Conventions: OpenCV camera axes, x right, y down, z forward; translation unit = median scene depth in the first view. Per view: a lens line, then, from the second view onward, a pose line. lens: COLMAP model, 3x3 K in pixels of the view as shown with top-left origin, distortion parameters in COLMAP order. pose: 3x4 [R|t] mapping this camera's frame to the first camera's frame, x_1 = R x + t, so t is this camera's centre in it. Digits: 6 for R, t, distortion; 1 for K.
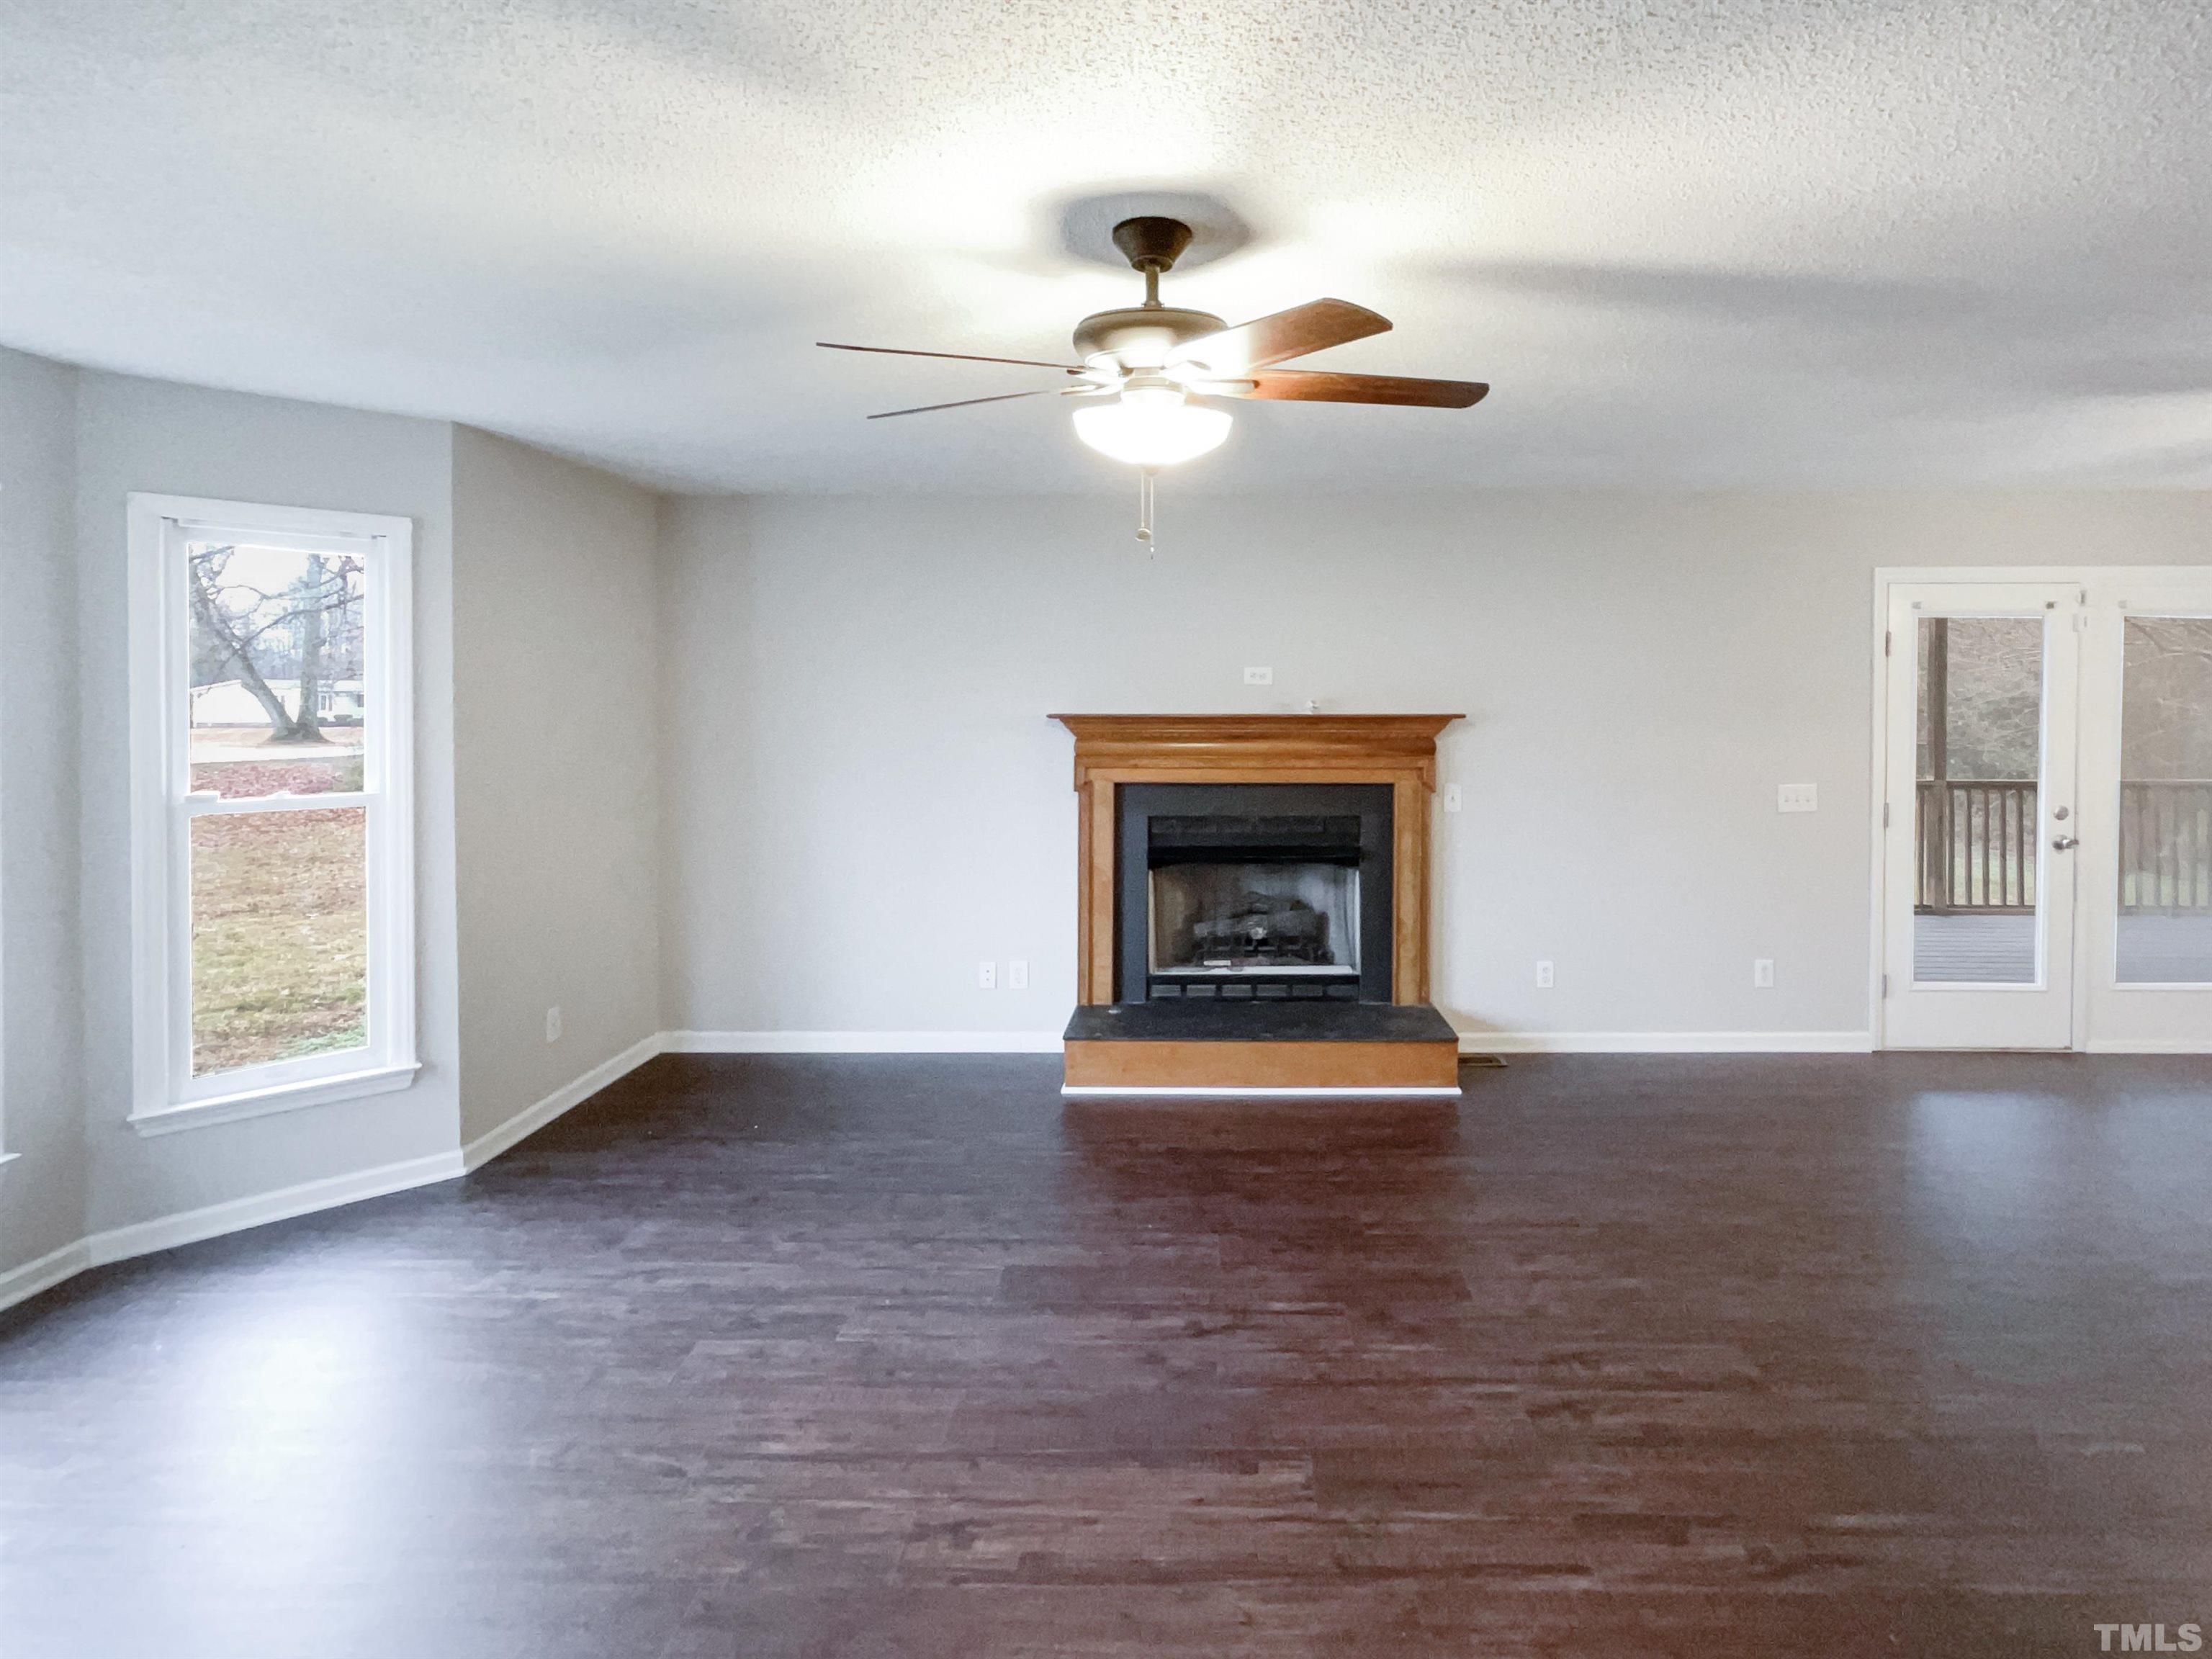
lens RADIAL K [[1237.0, 0, 1106.0], [0, 1237.0, 829.5], [0, 0, 1]] dist [0.036047, 0.000276]
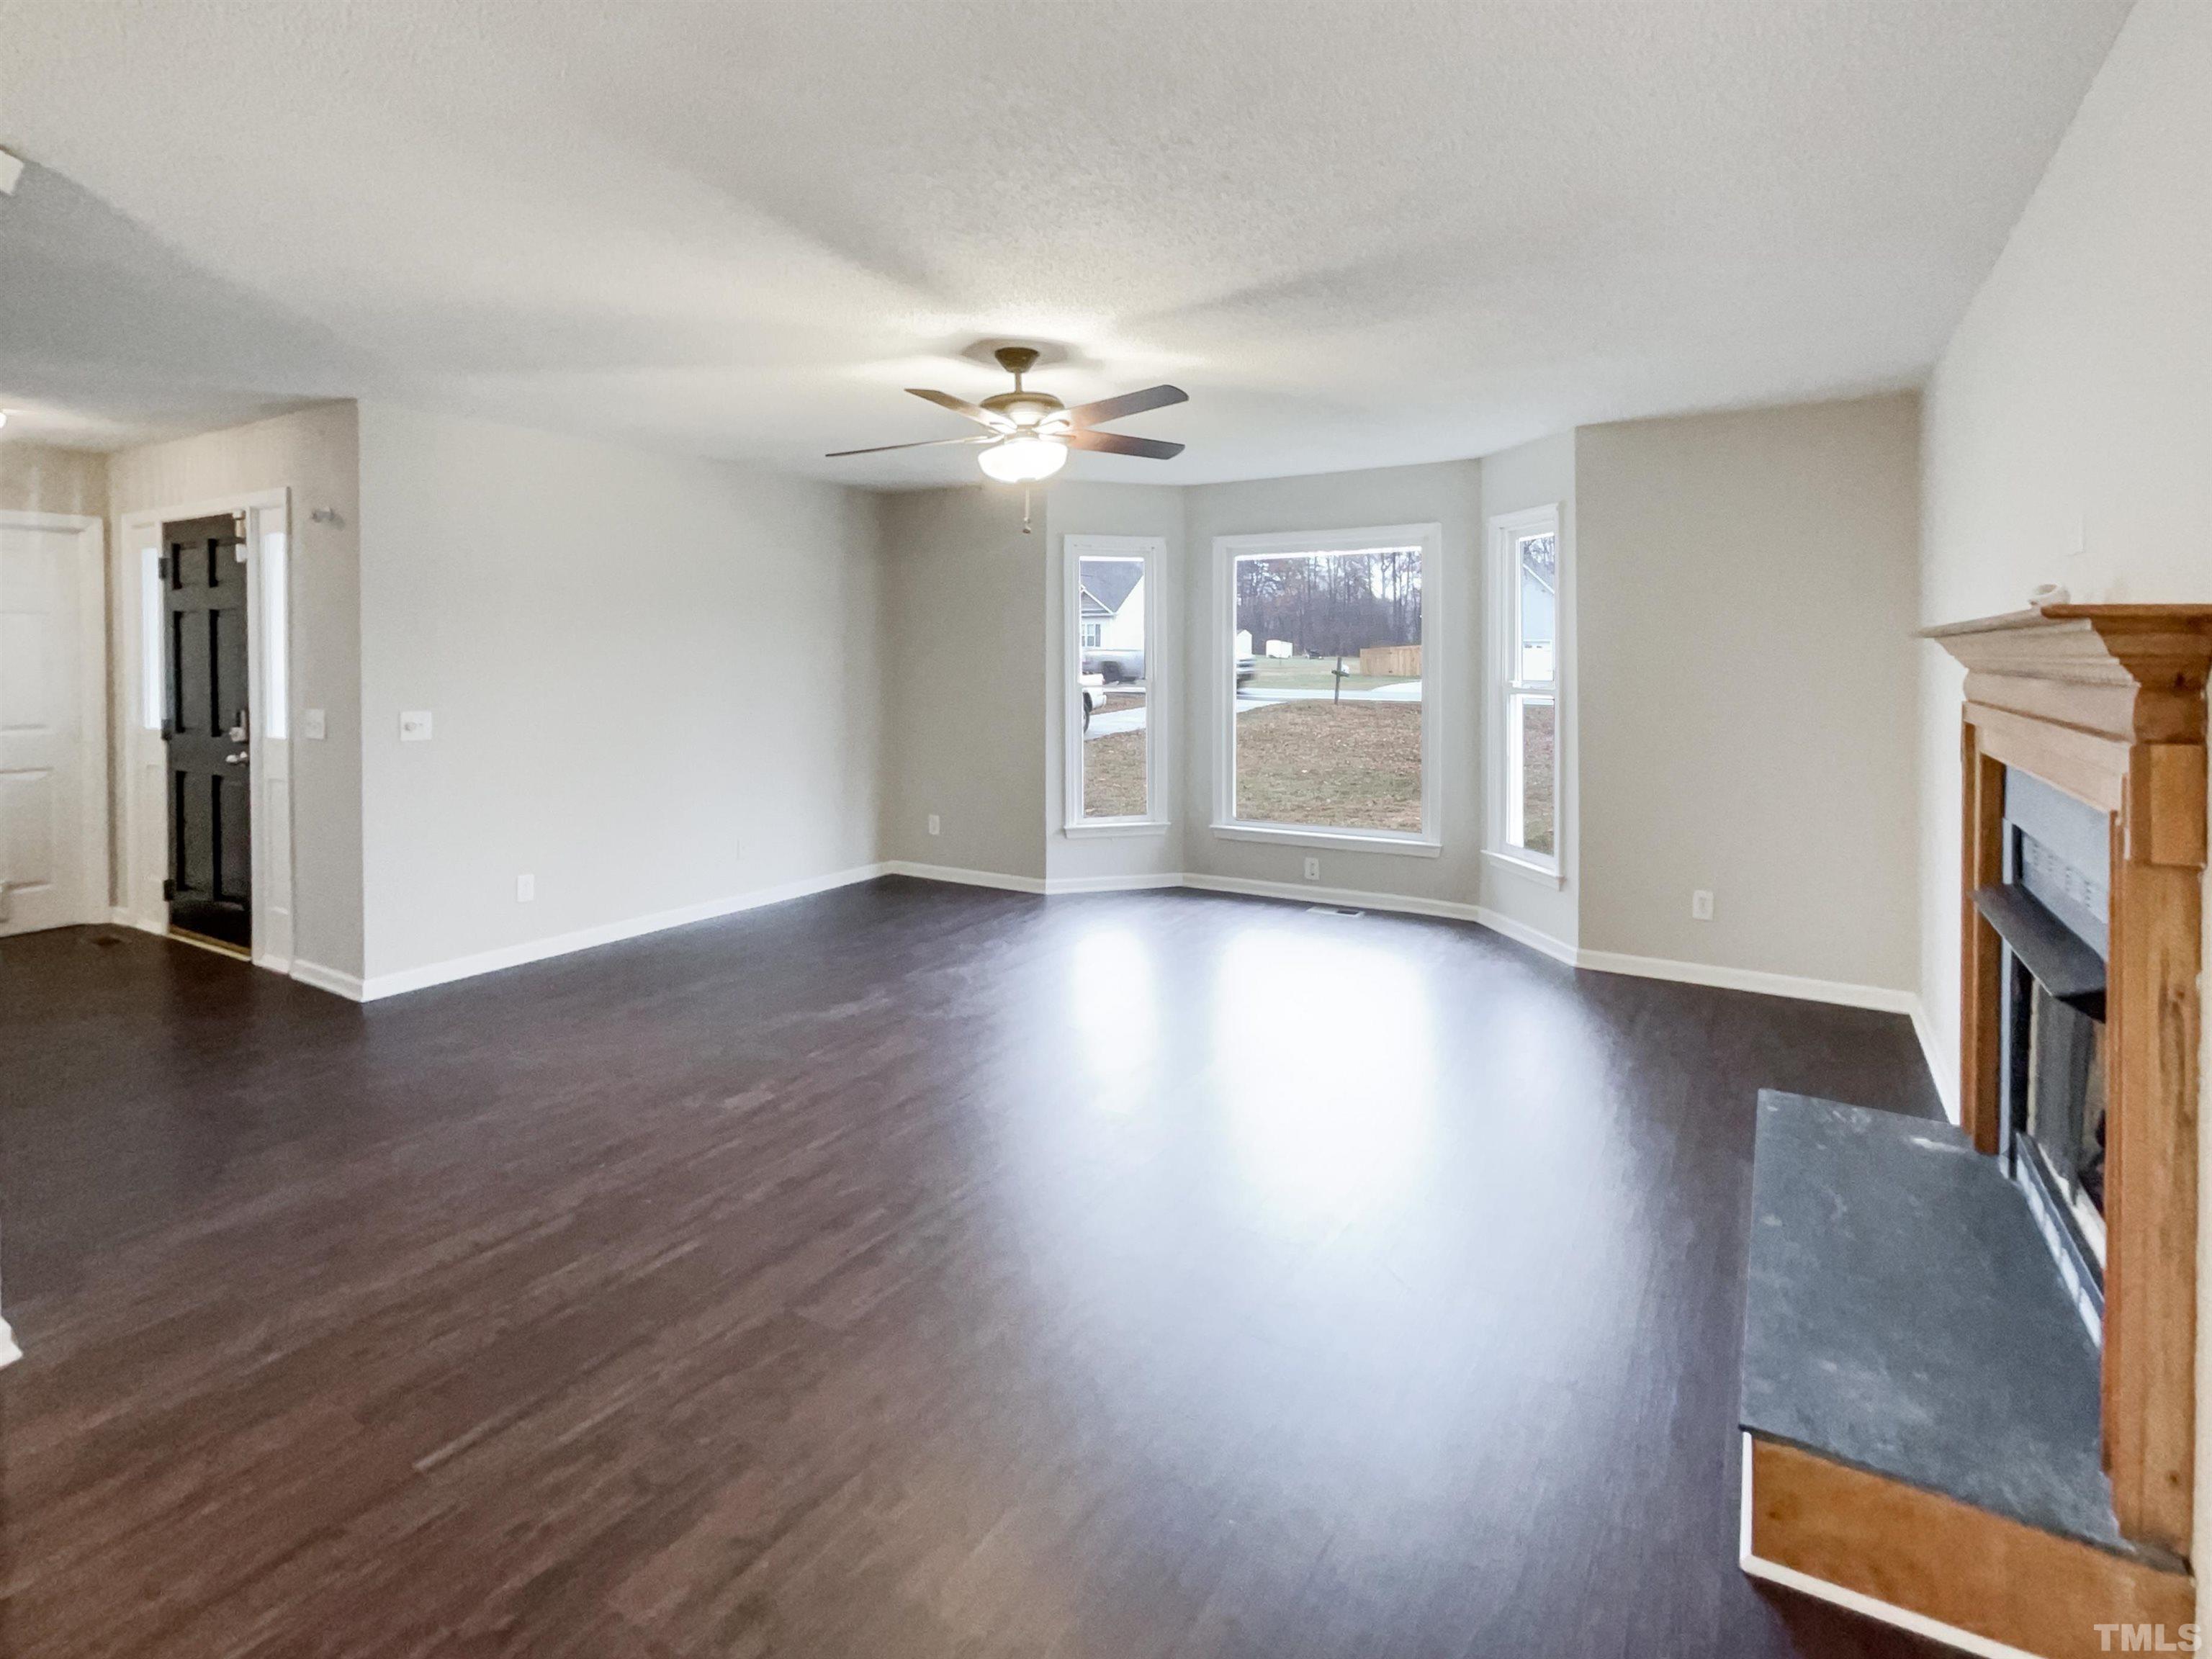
lens RADIAL K [[1091.8, 0, 1106.0], [0, 1091.8, 829.5], [0, 0, 1]] dist [-0.026088, 0.000428]
pose [[-0.527929, 0.121221, -0.840593, 0.815188], [-0.102649, 0.973398, 0.204840, -0.072662], [0.843062, 0.194427, -0.501442, 1.211837]]
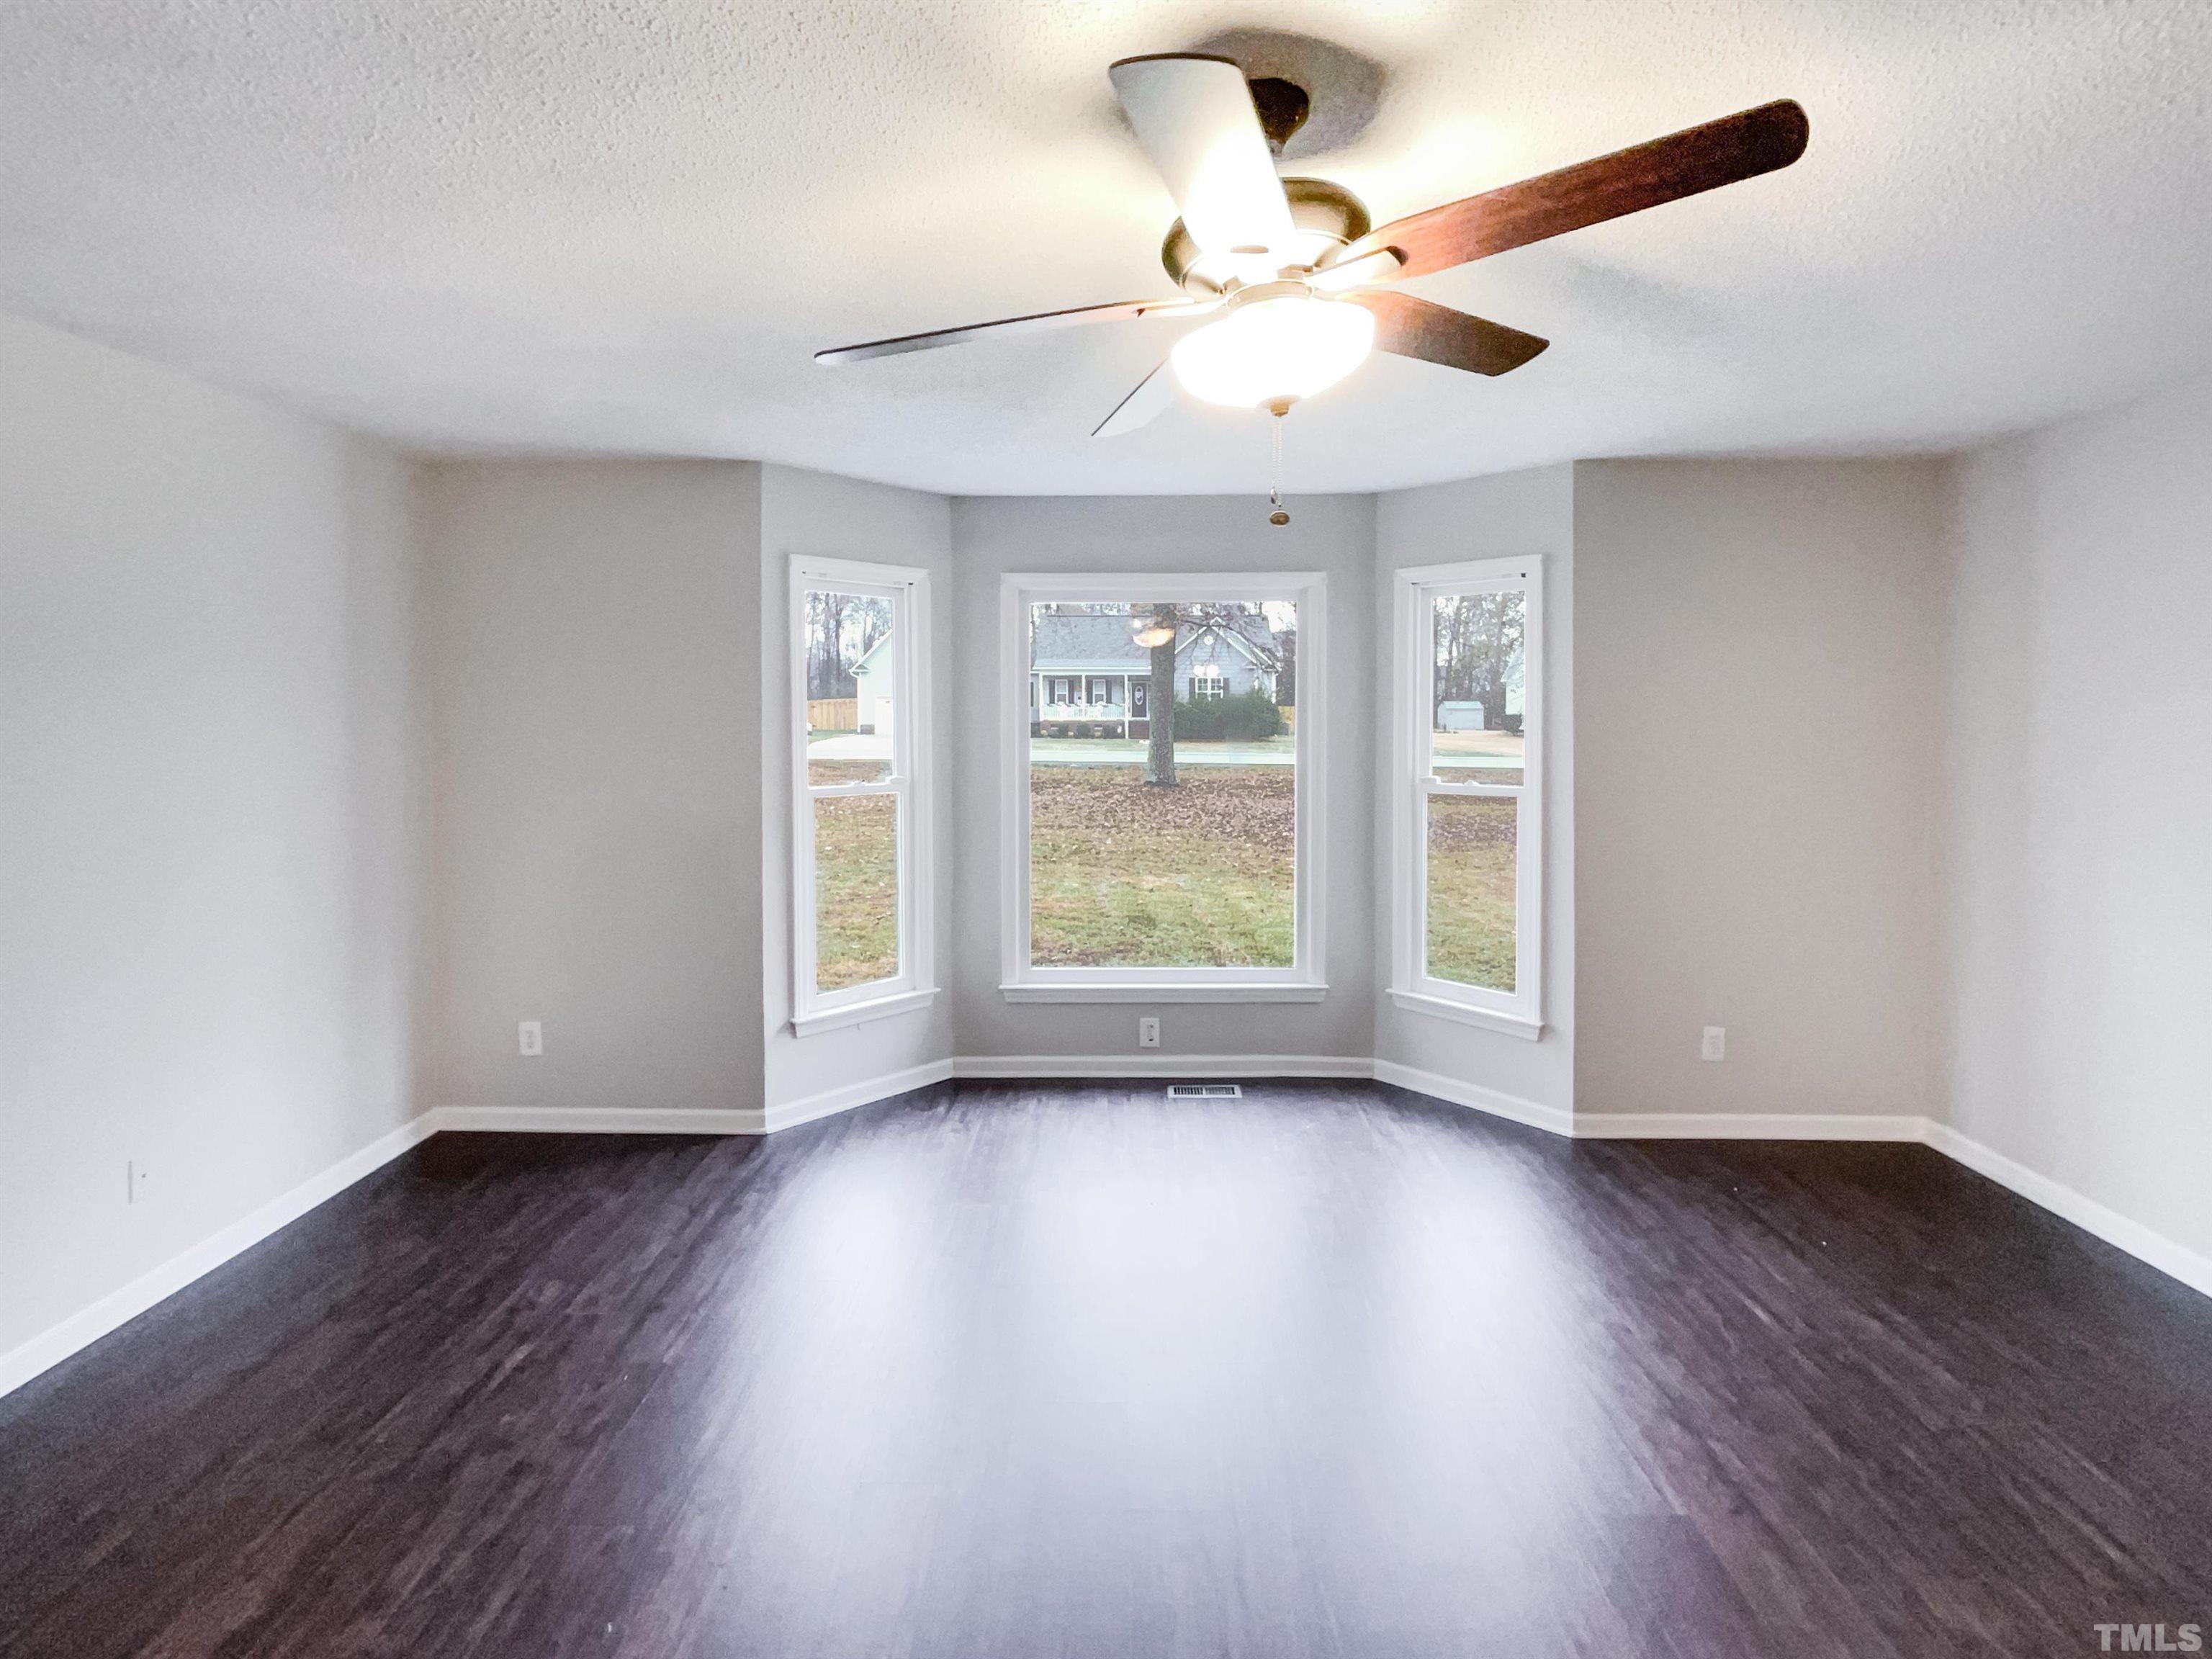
lens RADIAL K [[1081.4, 0, 1106.0], [0, 1081.4, 829.5], [0, 0, 1]] dist [-0.003751, -0.000205]
pose [[-0.015122, 0.094763, -0.995385, 0.447732], [-0.115652, 0.988652, 0.095879, -0.040237], [0.993175, 0.116568, -0.003991, 0.599089]]
